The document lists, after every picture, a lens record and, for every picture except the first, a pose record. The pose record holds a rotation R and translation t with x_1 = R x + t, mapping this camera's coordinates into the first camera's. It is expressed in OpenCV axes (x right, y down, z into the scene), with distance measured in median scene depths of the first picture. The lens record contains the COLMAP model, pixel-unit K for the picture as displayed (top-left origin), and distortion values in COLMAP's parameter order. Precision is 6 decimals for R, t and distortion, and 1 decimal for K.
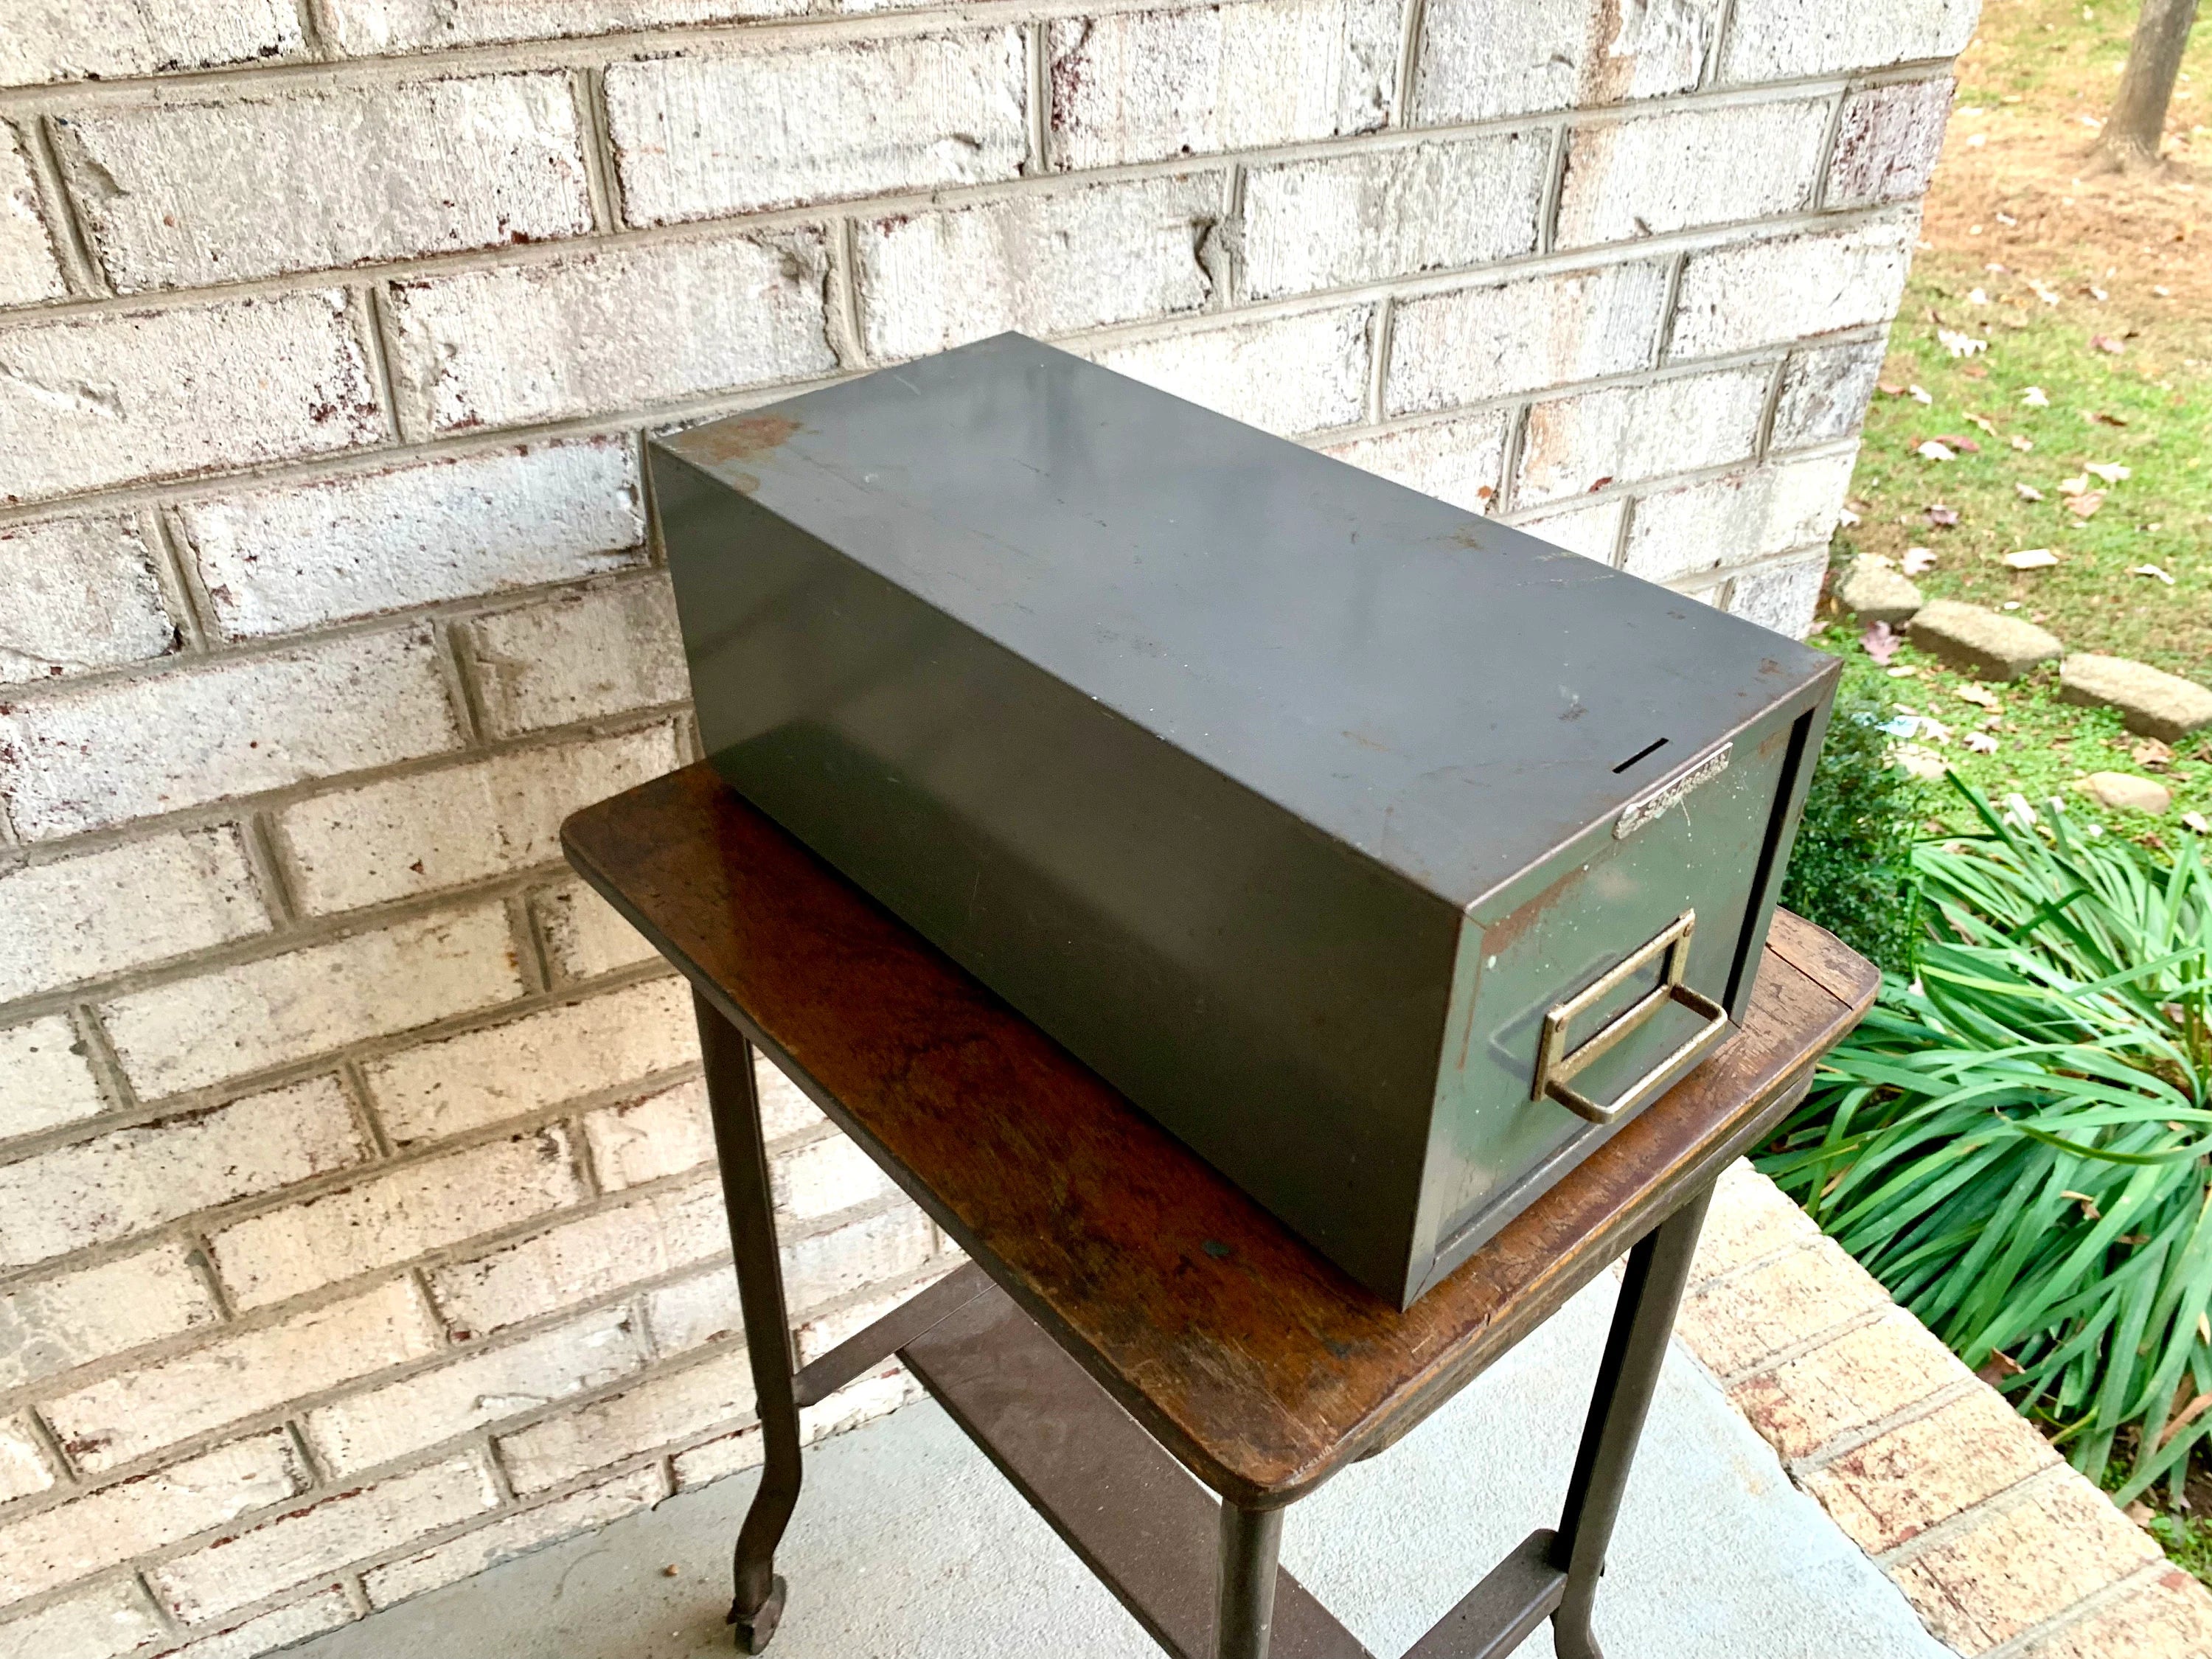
lens RADIAL K [[1720.1, 0, 1113.8], [0, 1720.1, 813.5], [0, 0, 1]] dist [-0.001852, 0.003391]
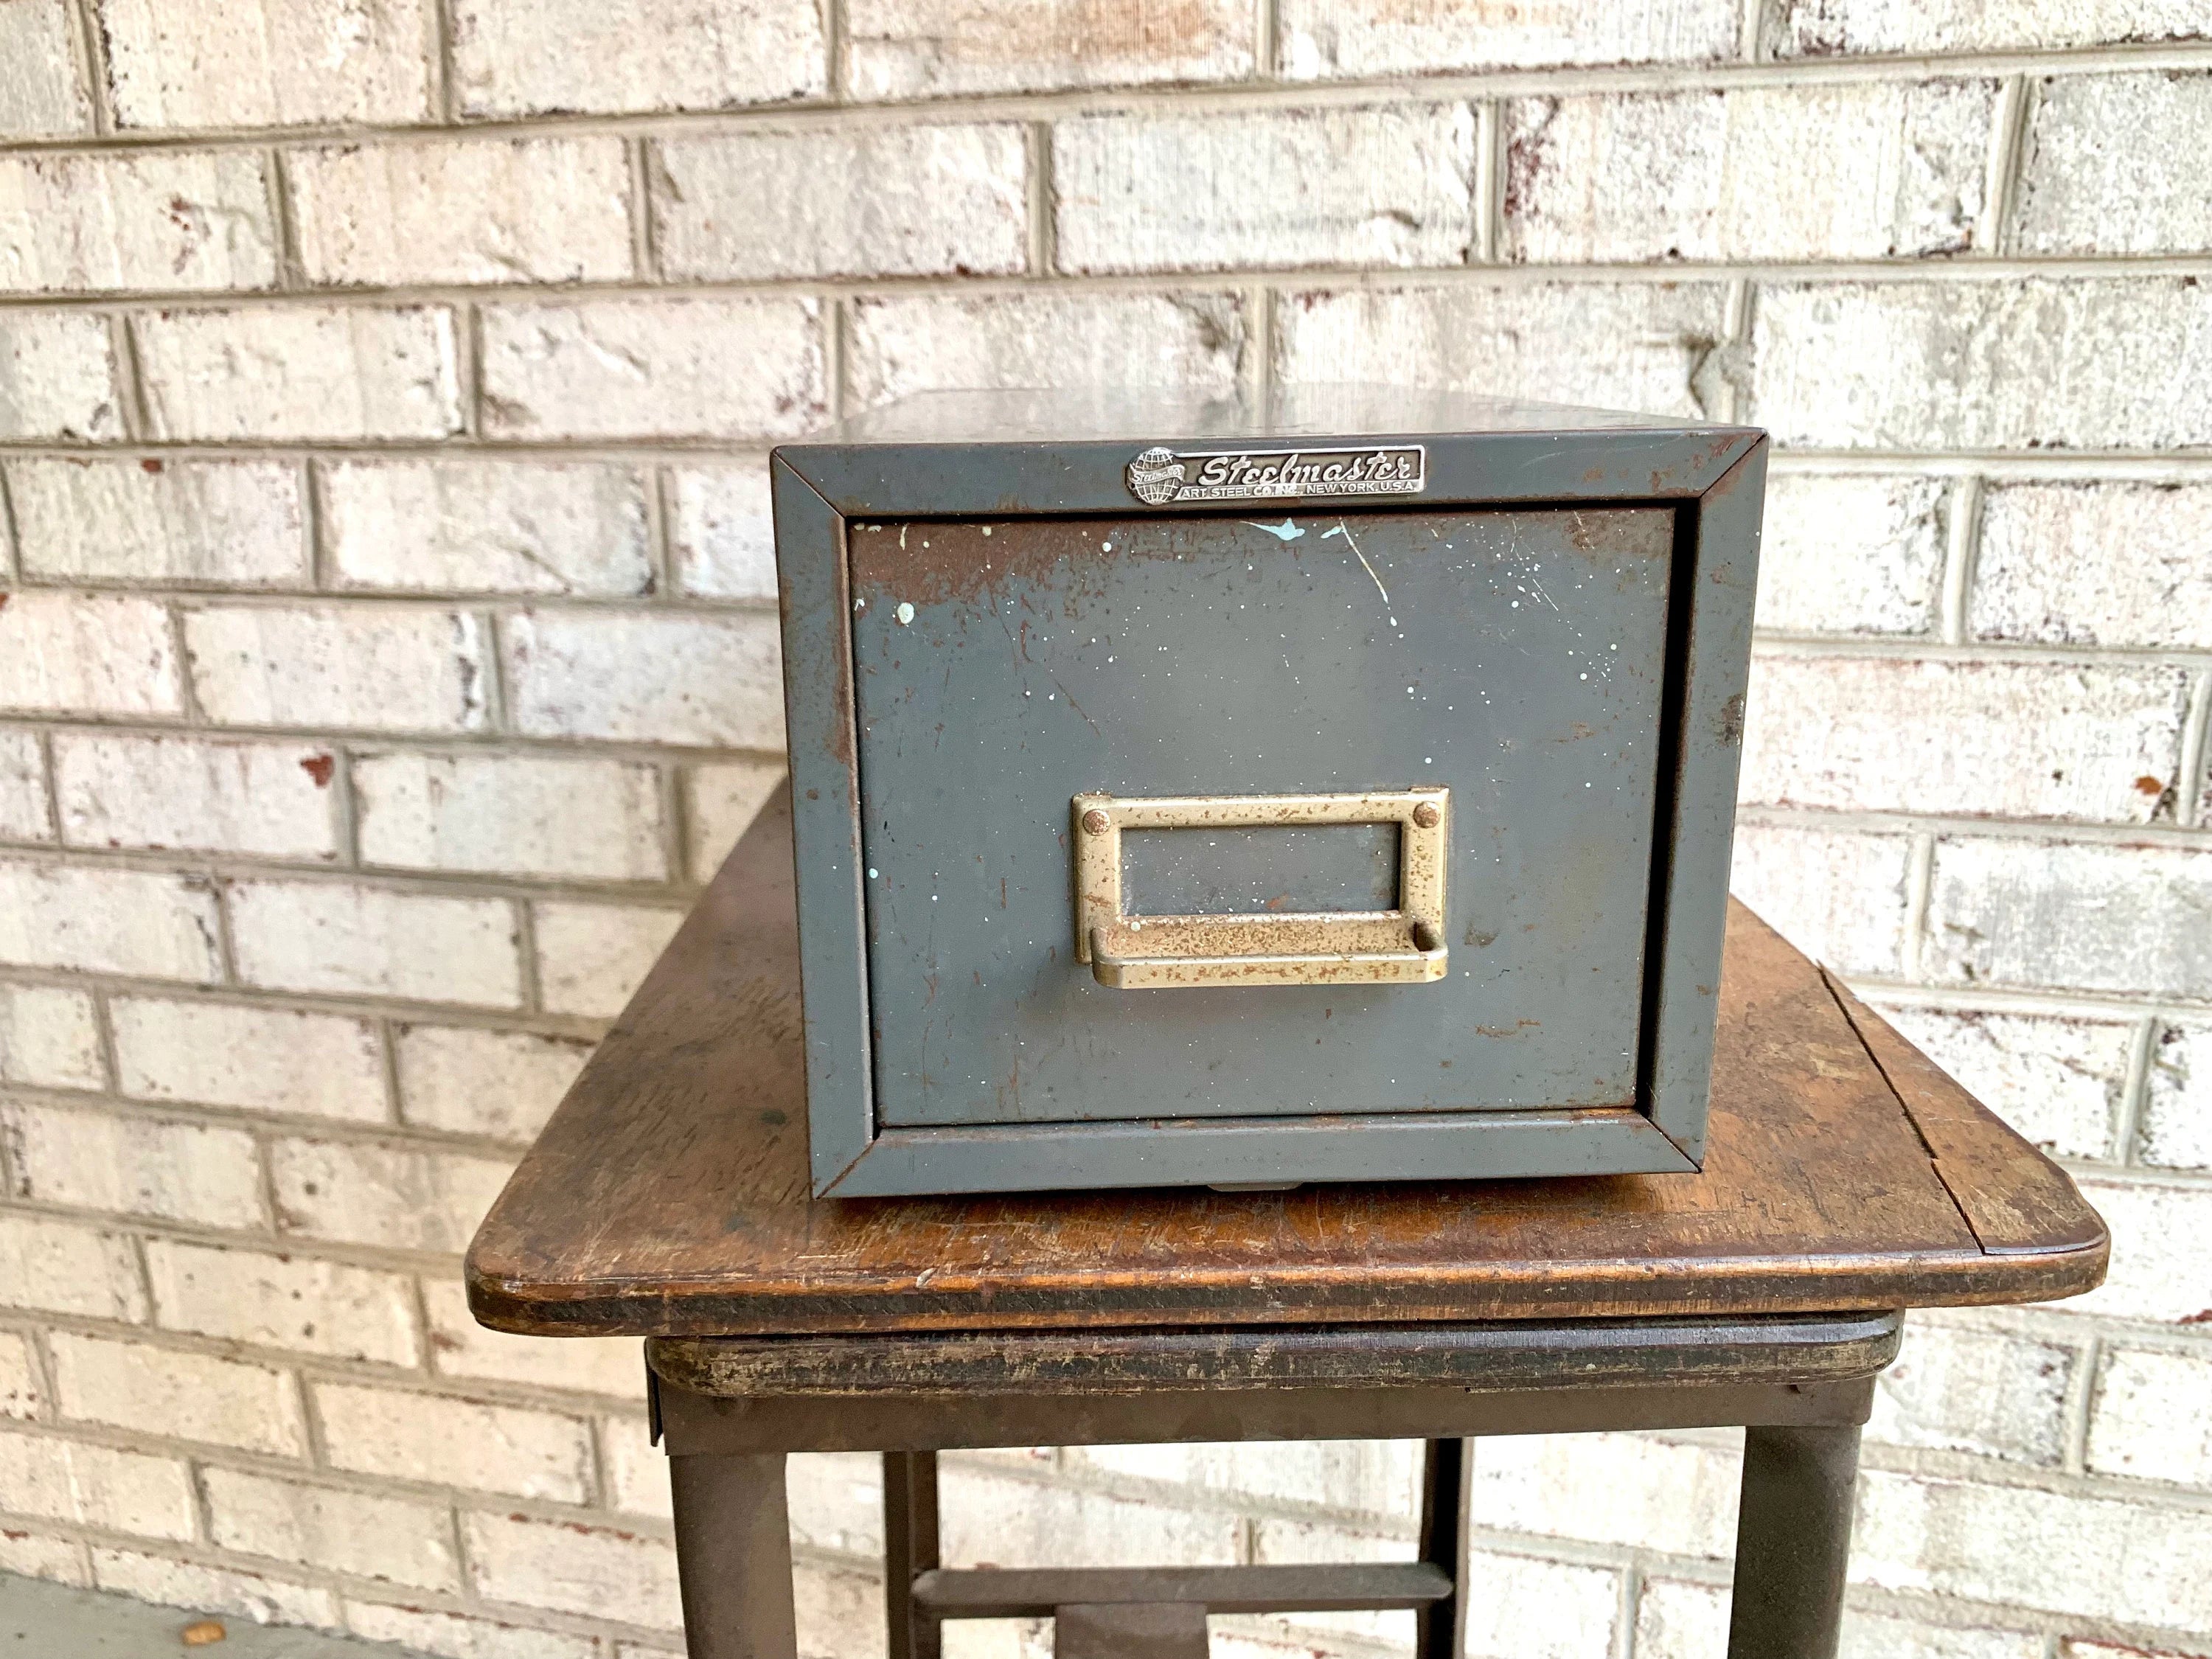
lens RADIAL K [[1768.6, 0, 1105.5], [0, 1768.6, 827.3], [0, 0, 1]] dist [-0.007576, 0.008993]
pose [[0.763488, 0.165879, -0.624156, 0.415248], [-0.362392, 0.909996, -0.201444, 0.157342], [0.534563, 0.379990, 0.754884, 0.273597]]
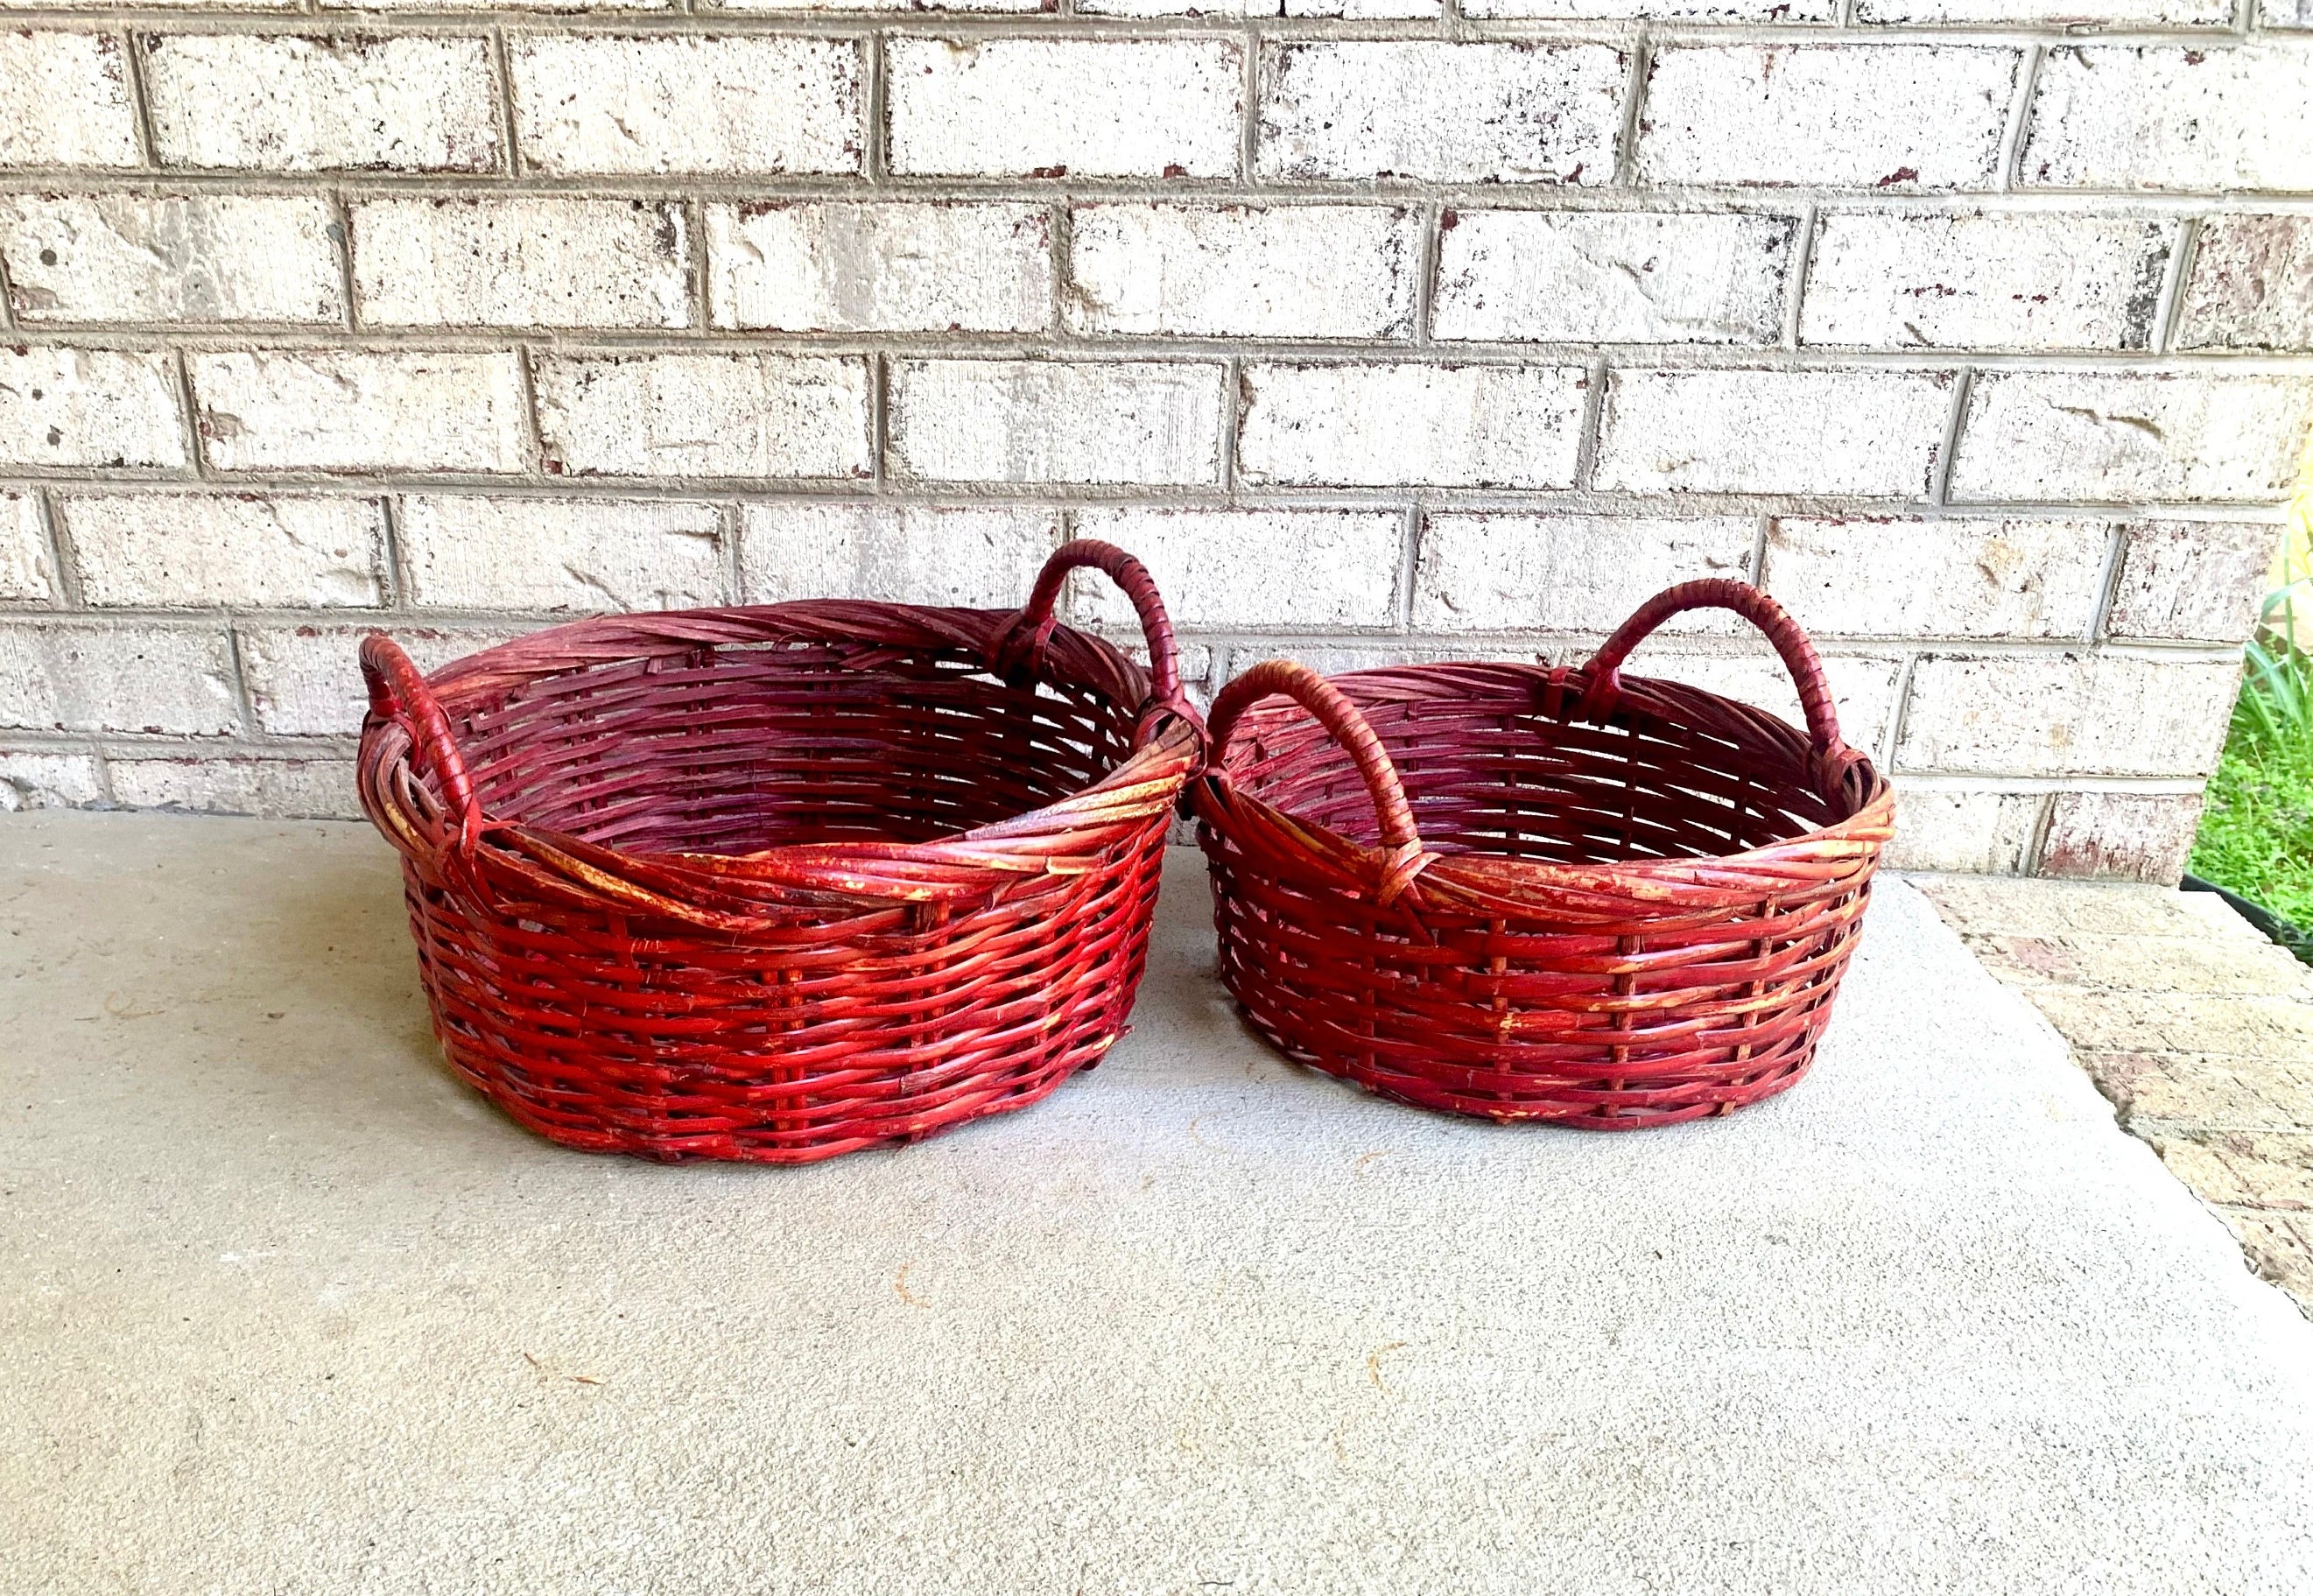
lens RADIAL K [[2033.1, 0, 1012.9], [0, 2033.1, 1000.9], [0, 0, 1]] dist [-0.004582, 0.009289]
pose [[0.878860, 0.212628, -0.427078, 0.482047], [-0.280575, 0.954373, -0.102228, 0.763129], [0.385855, 0.209671, 0.898418, 0.159474]]
